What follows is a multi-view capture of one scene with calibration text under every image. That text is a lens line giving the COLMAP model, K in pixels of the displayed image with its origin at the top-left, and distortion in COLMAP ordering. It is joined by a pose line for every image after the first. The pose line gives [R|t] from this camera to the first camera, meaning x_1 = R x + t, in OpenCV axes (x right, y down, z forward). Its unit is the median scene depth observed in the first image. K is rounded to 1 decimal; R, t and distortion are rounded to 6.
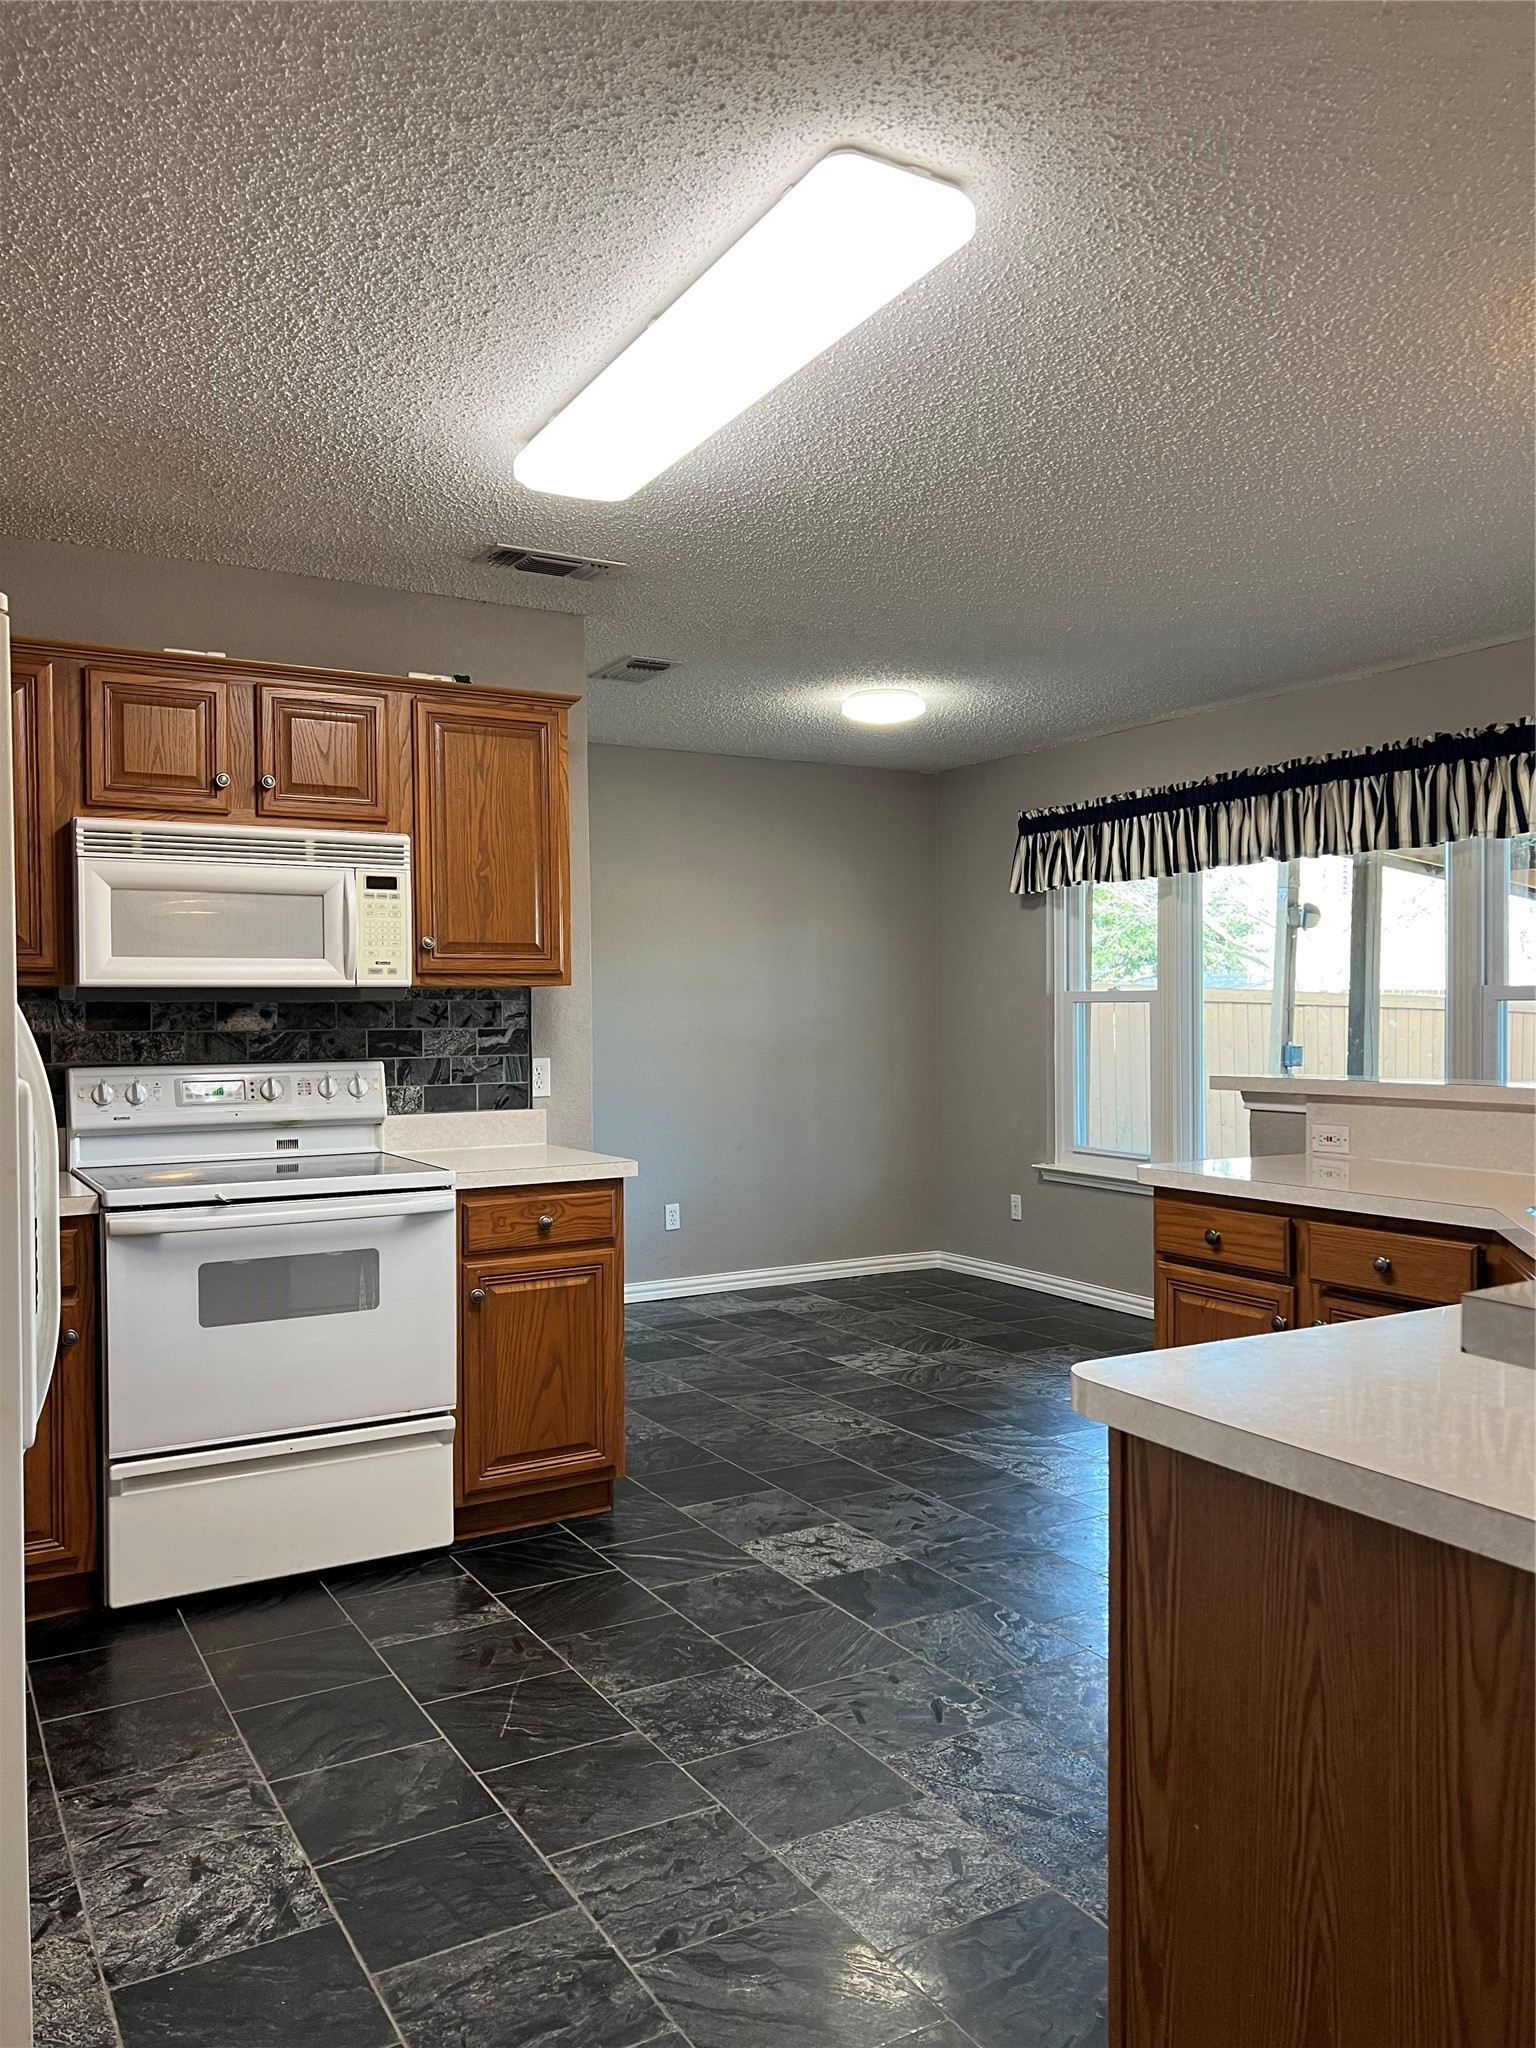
lens RADIAL K [[1541.2, 0, 798.9], [0, 1541.2, 1037.7], [0, 0, 1]] dist [0.058498, -0.069604]
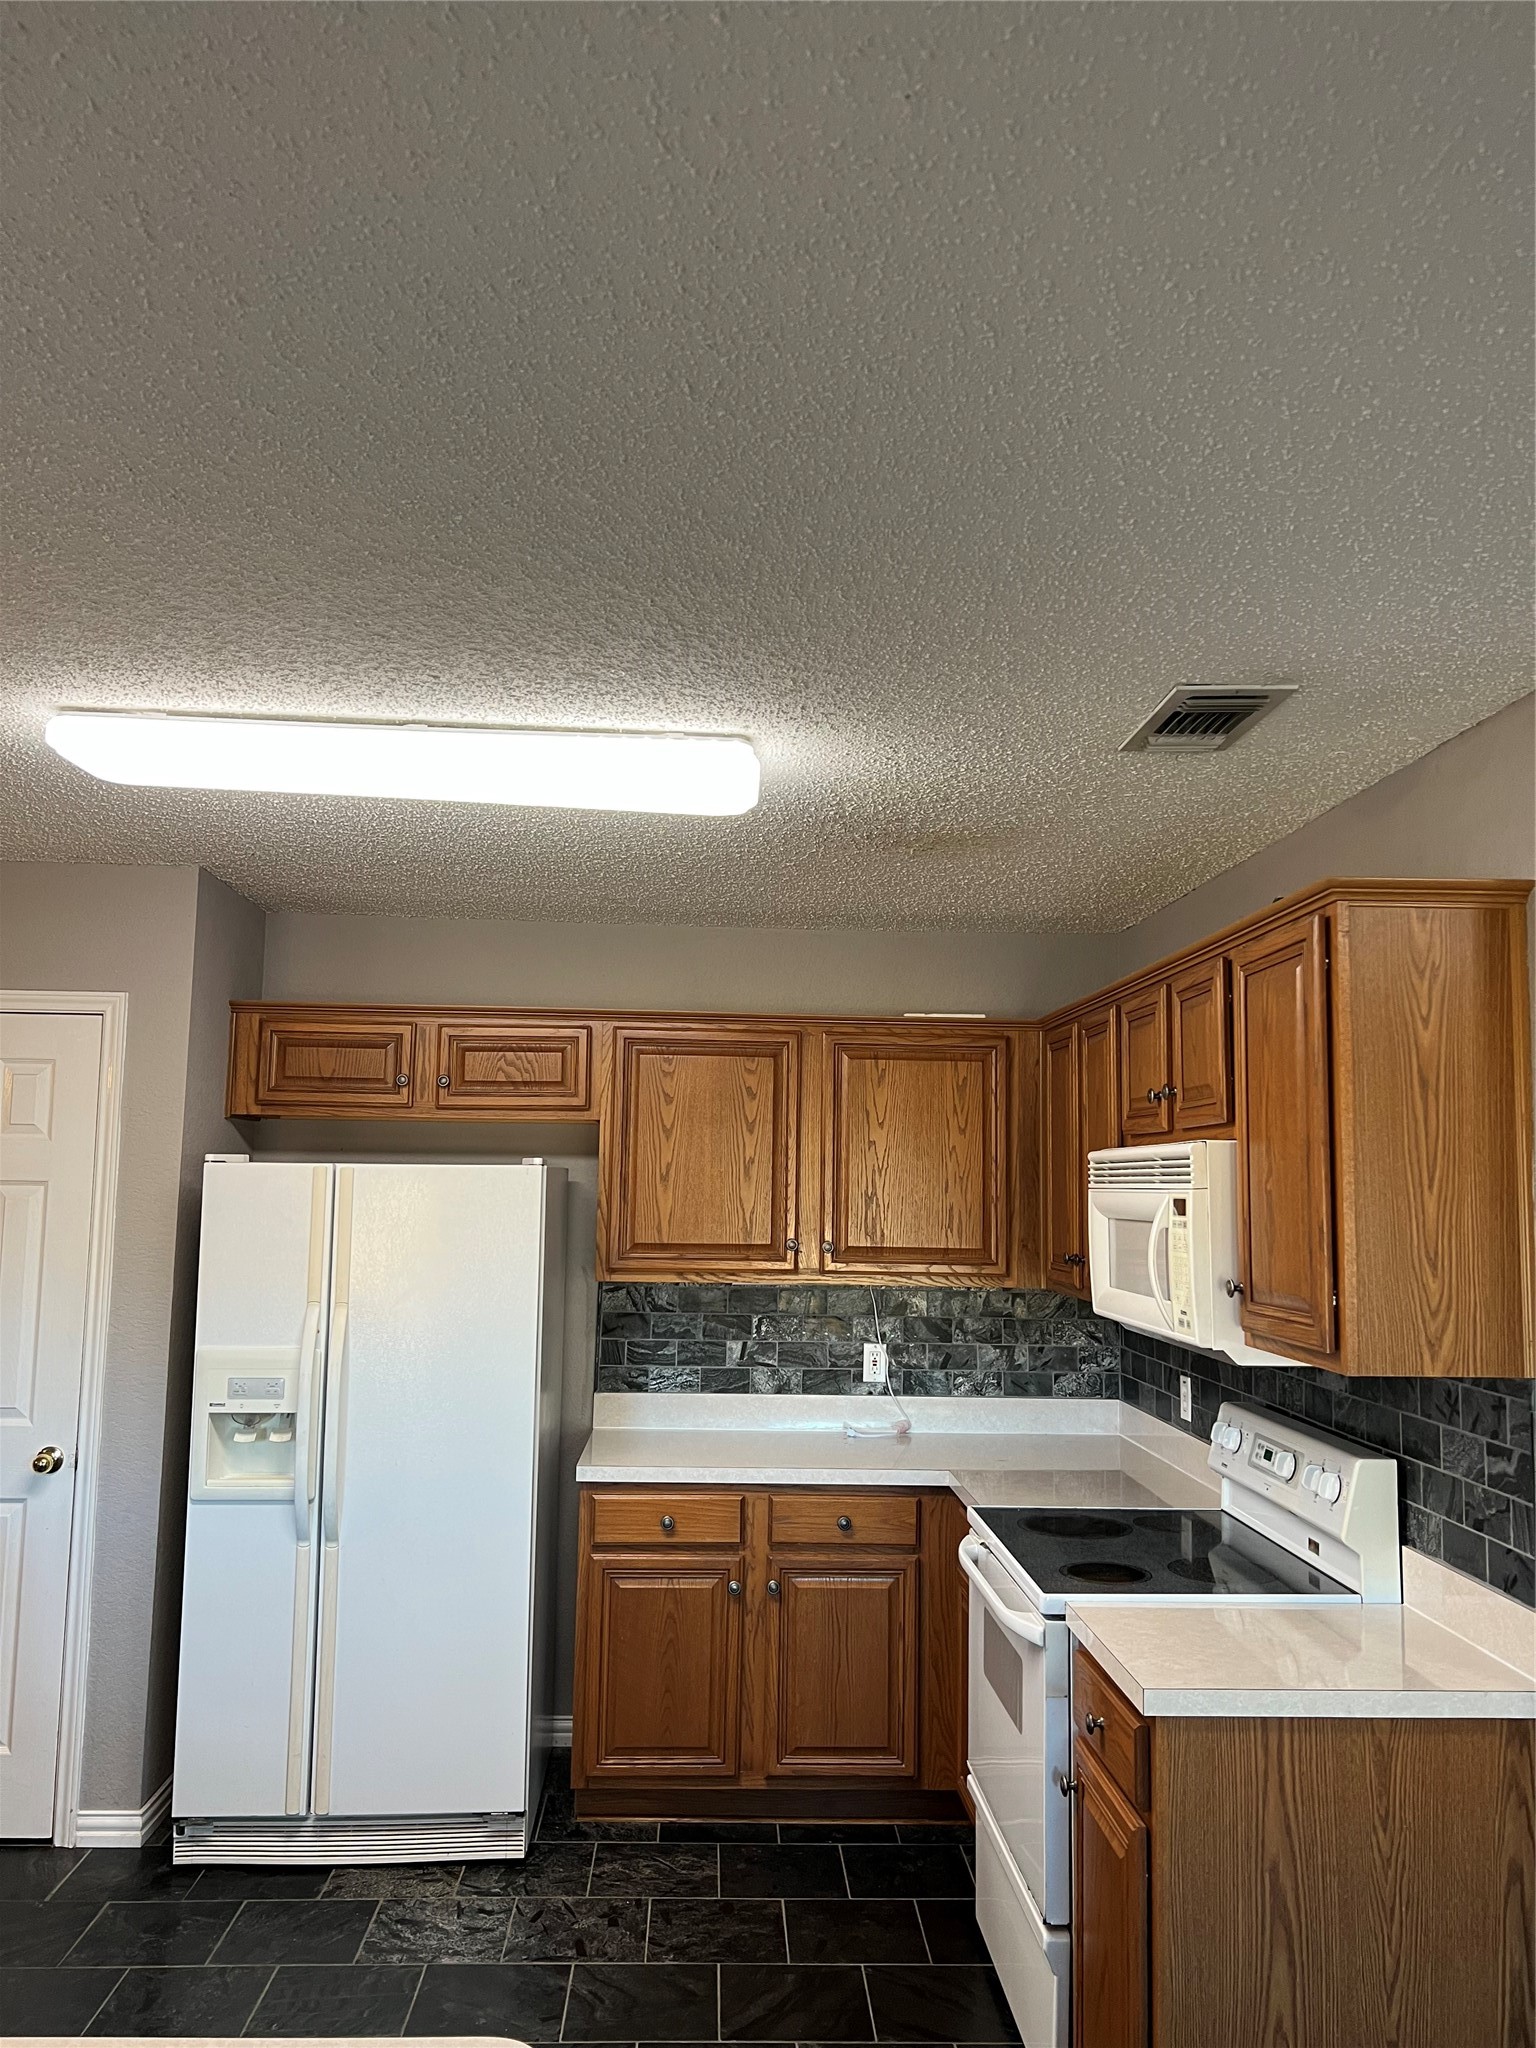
lens RADIAL K [[1541.2, 0, 777.8], [0, 1541.2, 1035.5], [0, 0, 1]] dist [0.058498, -0.069604]
pose [[-0.474749, -0.087570, -0.875754, 0.360727], [-0.030095, 0.996071, -0.083286, -0.081286], [0.879607, -0.013184, -0.475519, 0.844207]]
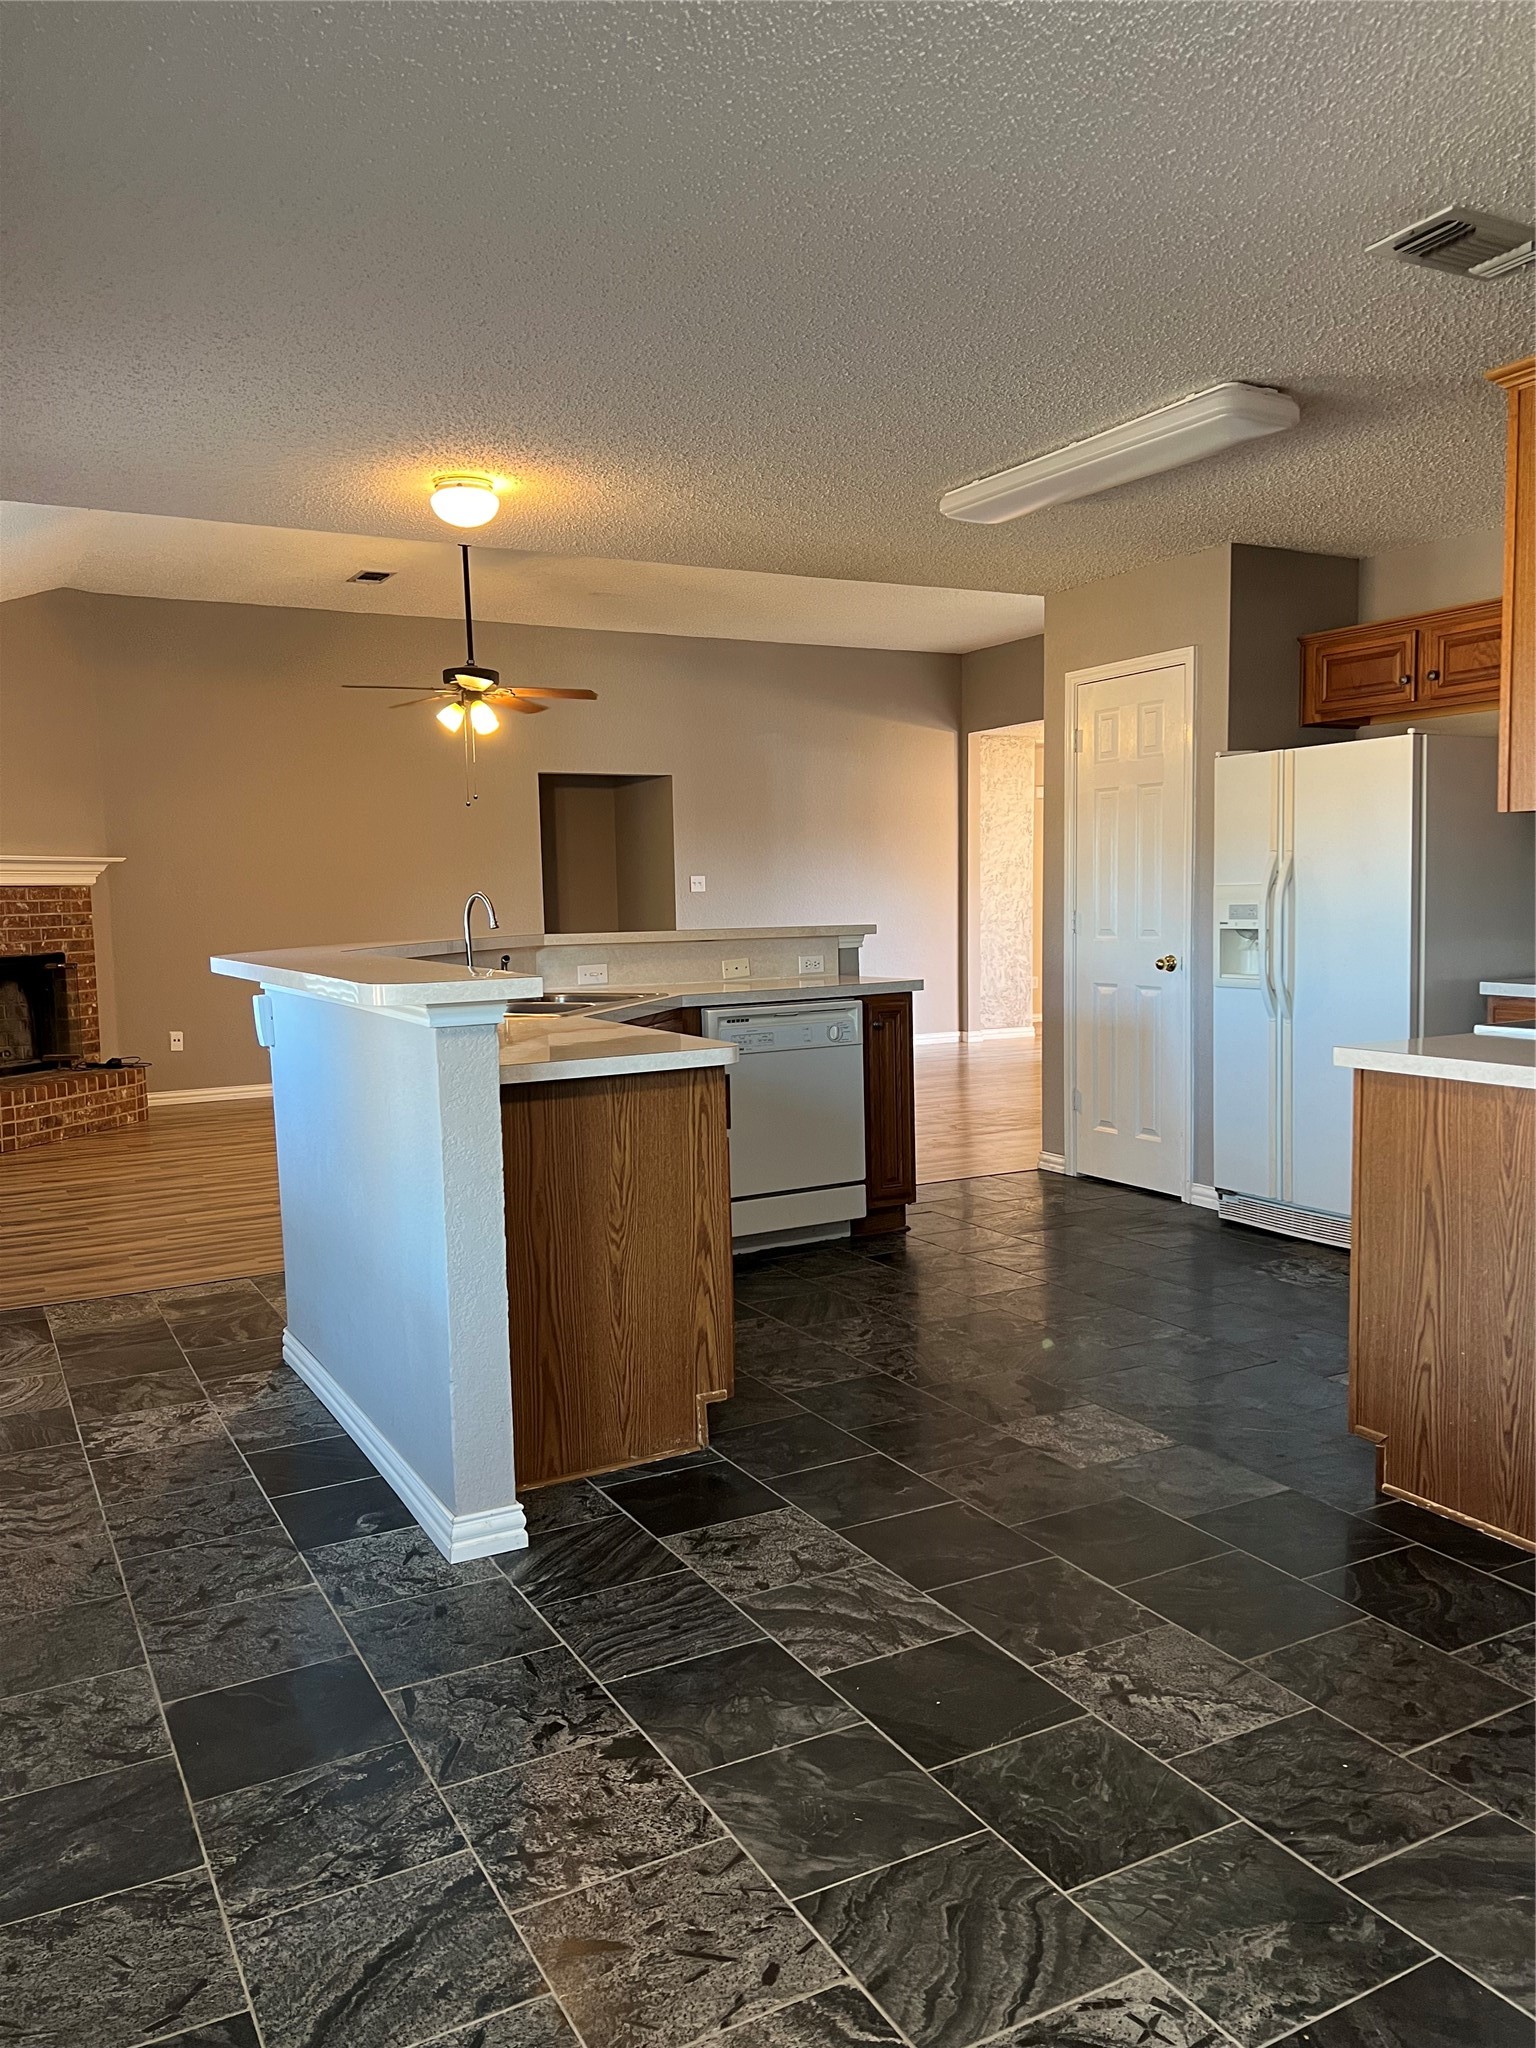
lens RADIAL K [[1541.2, 0, 769.6], [0, 1541.2, 1033.4], [0, 0, 1]] dist [0.058498, -0.069604]
pose [[-0.998650, 0.024066, 0.046025, 0.109025], [0.029128, 0.993204, 0.112681, -0.018766], [-0.043000, 0.113870, -0.992565, 1.316994]]
